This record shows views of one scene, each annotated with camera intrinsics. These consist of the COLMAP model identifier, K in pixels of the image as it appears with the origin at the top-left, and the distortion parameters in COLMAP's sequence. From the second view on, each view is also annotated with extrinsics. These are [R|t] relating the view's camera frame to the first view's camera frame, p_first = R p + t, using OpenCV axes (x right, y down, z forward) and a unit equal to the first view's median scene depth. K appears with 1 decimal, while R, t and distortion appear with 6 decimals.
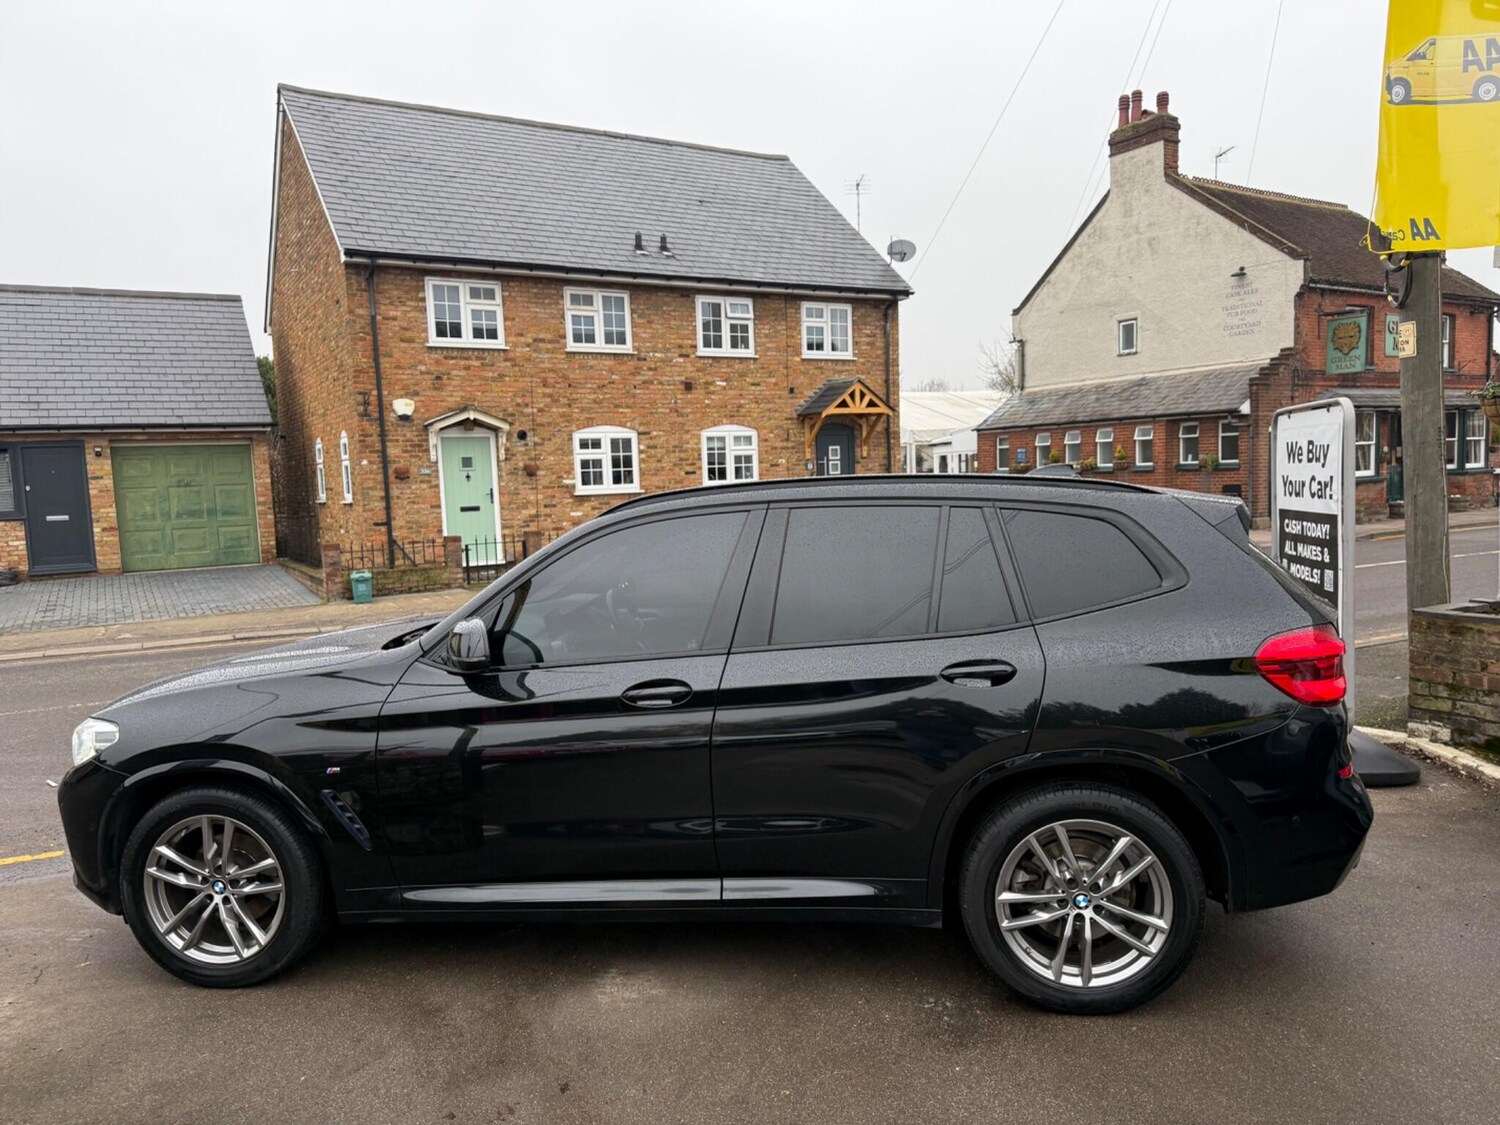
lens RADIAL K [[1079.7, 0, 741.1], [0, 1079.7, 576.2], [0, 0, 1]] dist [0.038433, -0.042957]
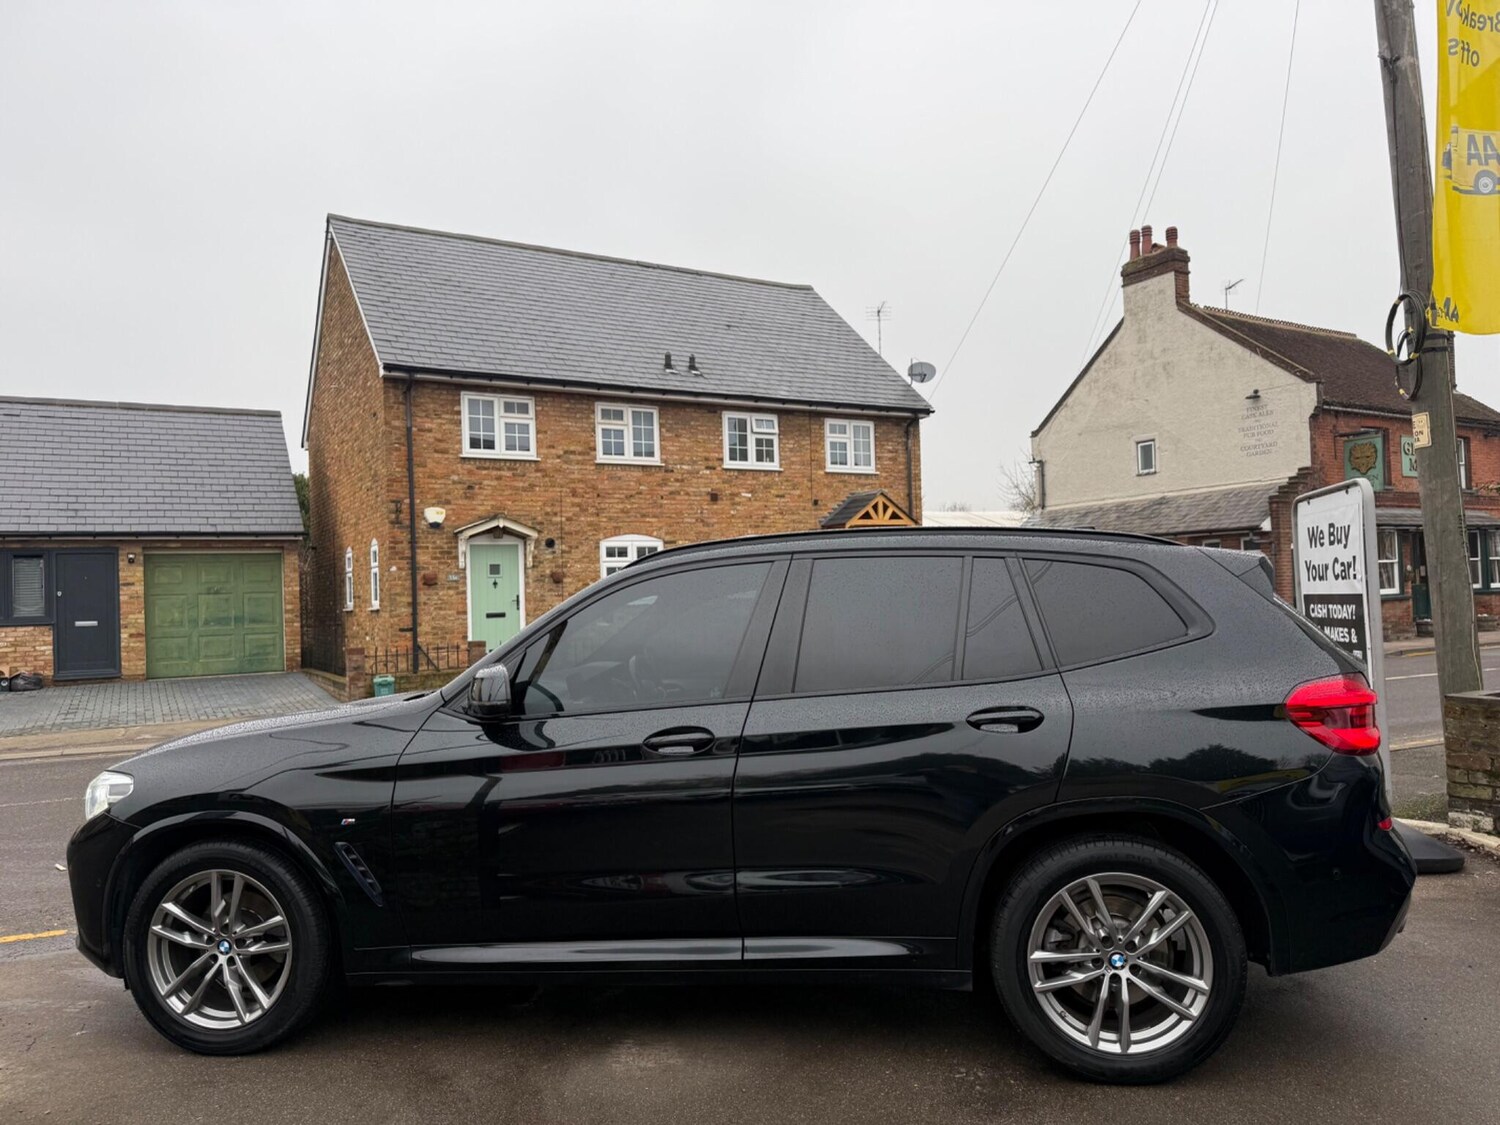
lens RADIAL K [[1079.7, 0, 756.1], [0, 1079.7, 572.9], [0, 0, 1]] dist [0.038433, -0.042957]
pose [[0.999946, 0.004958, -0.009169, 0.000213], [-0.006015, 0.992872, -0.119033, 0.016401], [0.008514, 0.119082, 0.992848, 0.000488]]
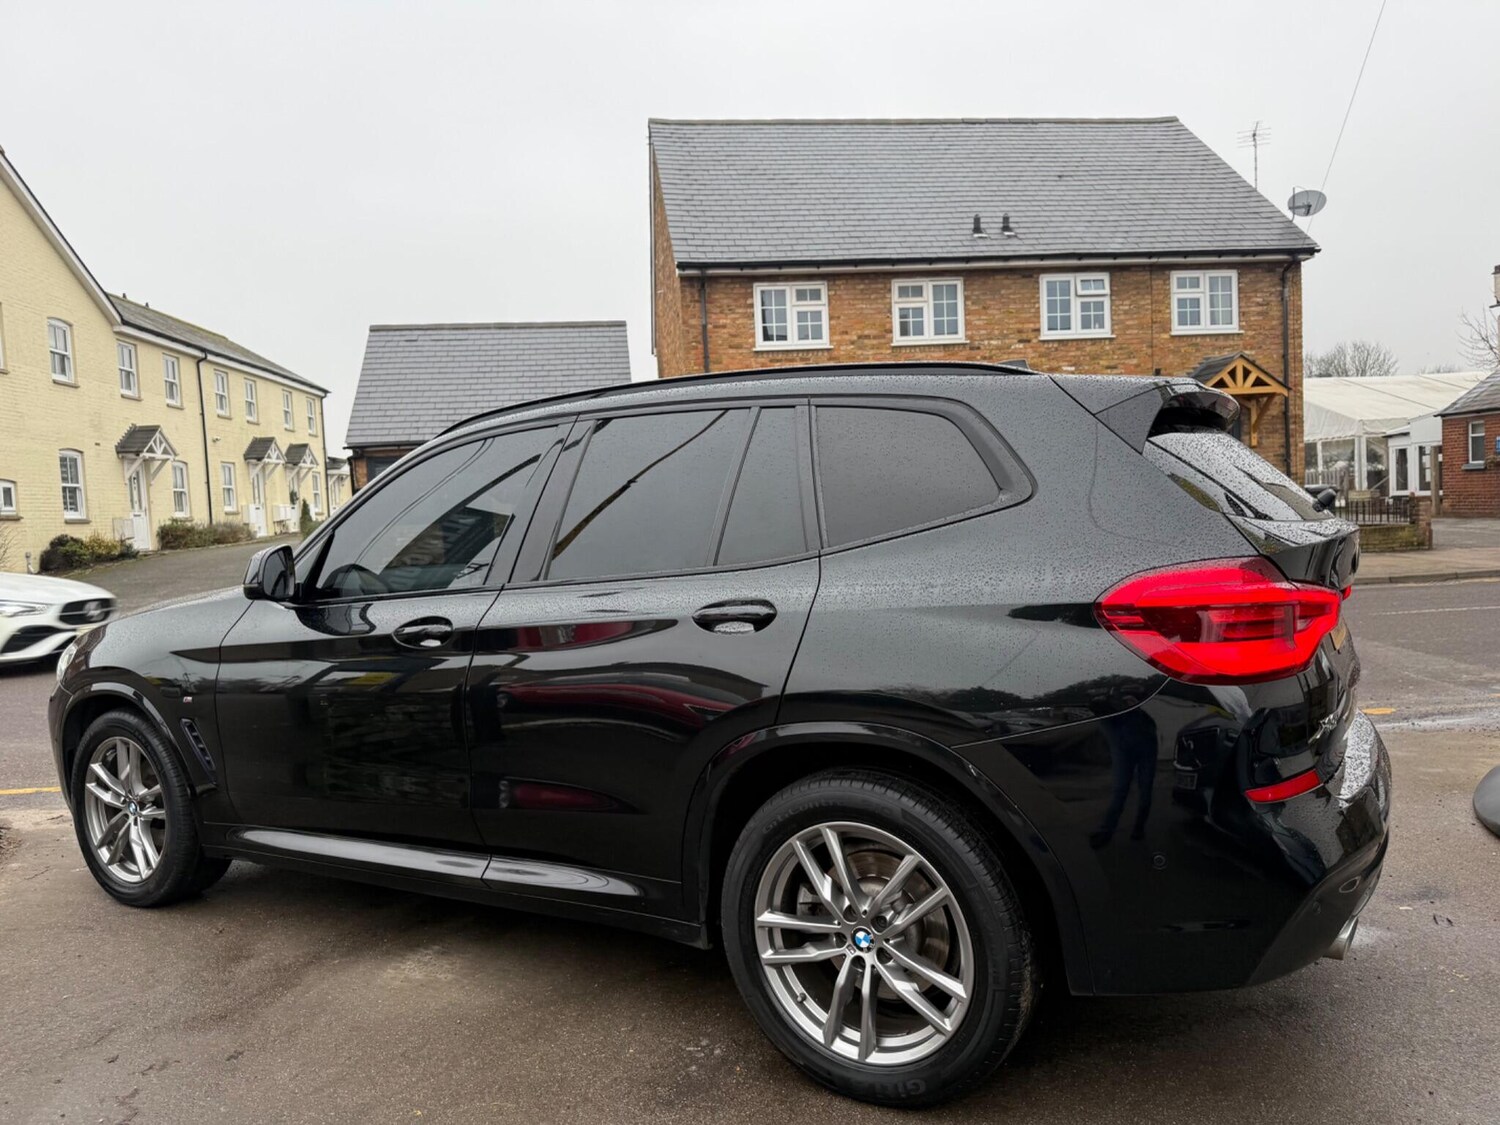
lens RADIAL K [[1079.7, 0, 744.5], [0, 1079.7, 570.8], [0, 0, 1]] dist [0.038433, -0.042957]
pose [[0.914203, 0.013926, -0.405017, 0.115285], [-0.023212, 0.999568, -0.018023, 0.015419], [0.404591, 0.025878, 0.914131, 0.067266]]
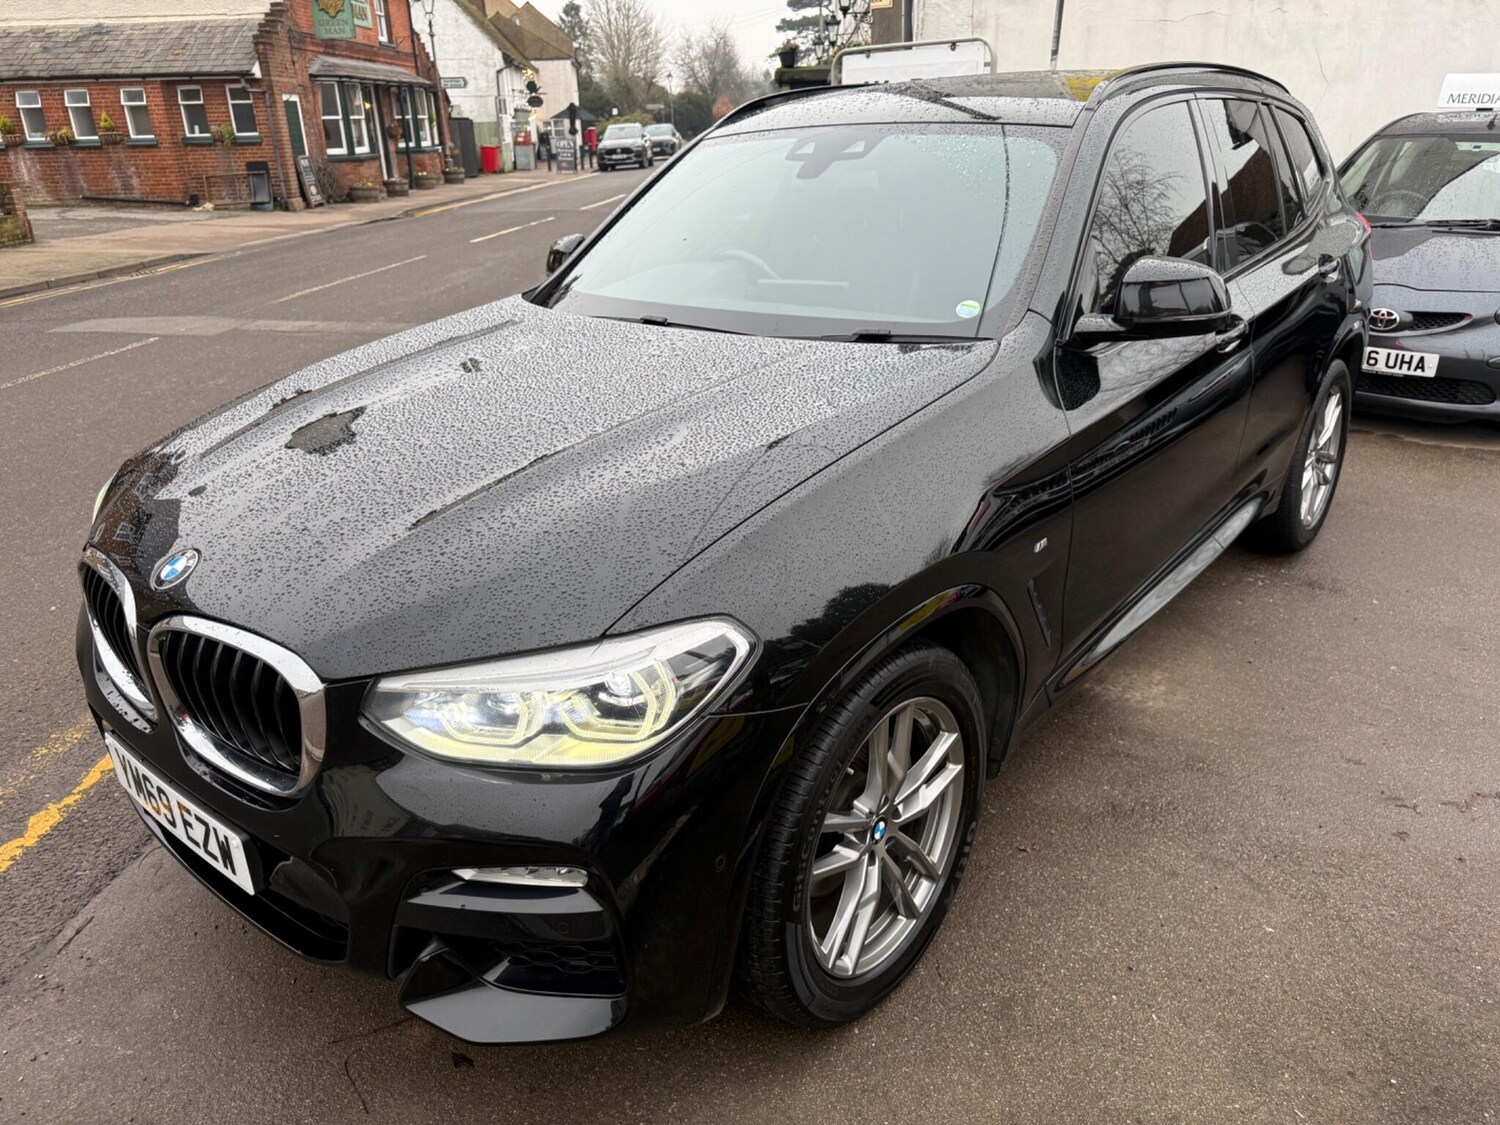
lens RADIAL K [[1079.7, 0, 751.5], [0, 1079.7, 571.8], [0, 0, 1]] dist [0.038433, -0.042957]
pose [[0.529587, -0.299830, 0.793499, -0.216945], [0.084637, 0.949456, 0.302273, 0.001629], [-0.844023, -0.092921, 0.528196, 0.191471]]
